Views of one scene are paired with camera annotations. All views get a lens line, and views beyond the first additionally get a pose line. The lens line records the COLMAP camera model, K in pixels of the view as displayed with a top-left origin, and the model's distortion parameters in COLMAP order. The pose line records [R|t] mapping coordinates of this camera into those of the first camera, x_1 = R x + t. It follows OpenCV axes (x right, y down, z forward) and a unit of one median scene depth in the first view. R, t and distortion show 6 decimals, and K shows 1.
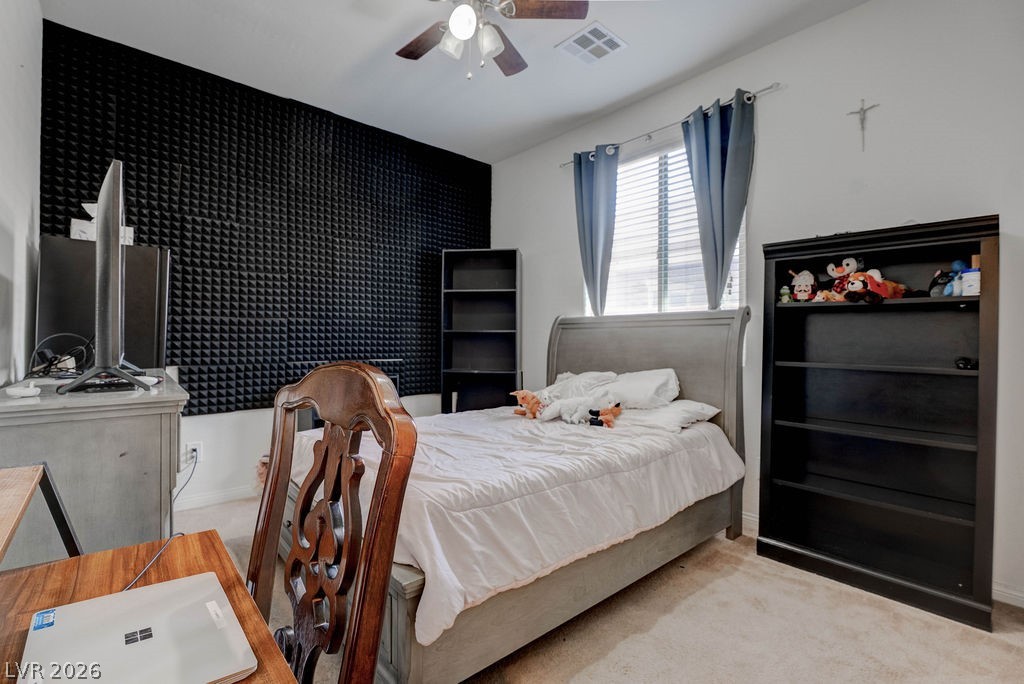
lens RADIAL K [[464.4, 0, 506.8], [0, 464.4, 348.8], [0, 0, 1]] dist [-0.025569, 0.011203]
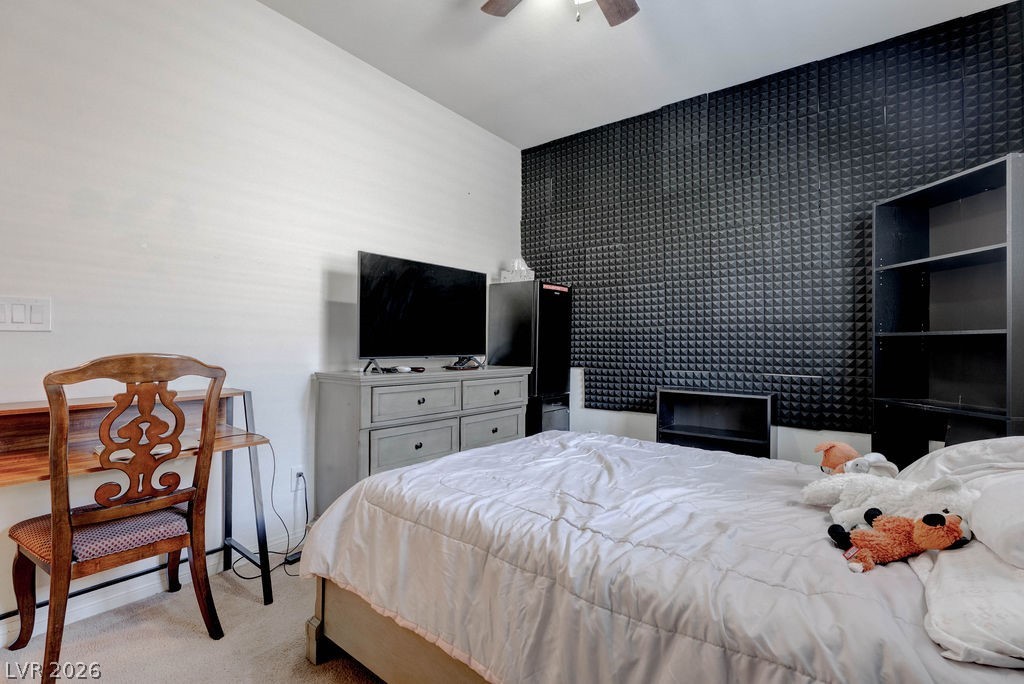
lens RADIAL K [[464.4, 0, 506.8], [0, 464.4, 348.8], [0, 0, 1]] dist [-0.025569, 0.011203]
pose [[0.185990, -0.002751, -0.982548, 0.442286], [-0.033534, 0.999396, -0.009146, 0.003361], [0.981979, 0.034649, 0.185786, 0.486960]]
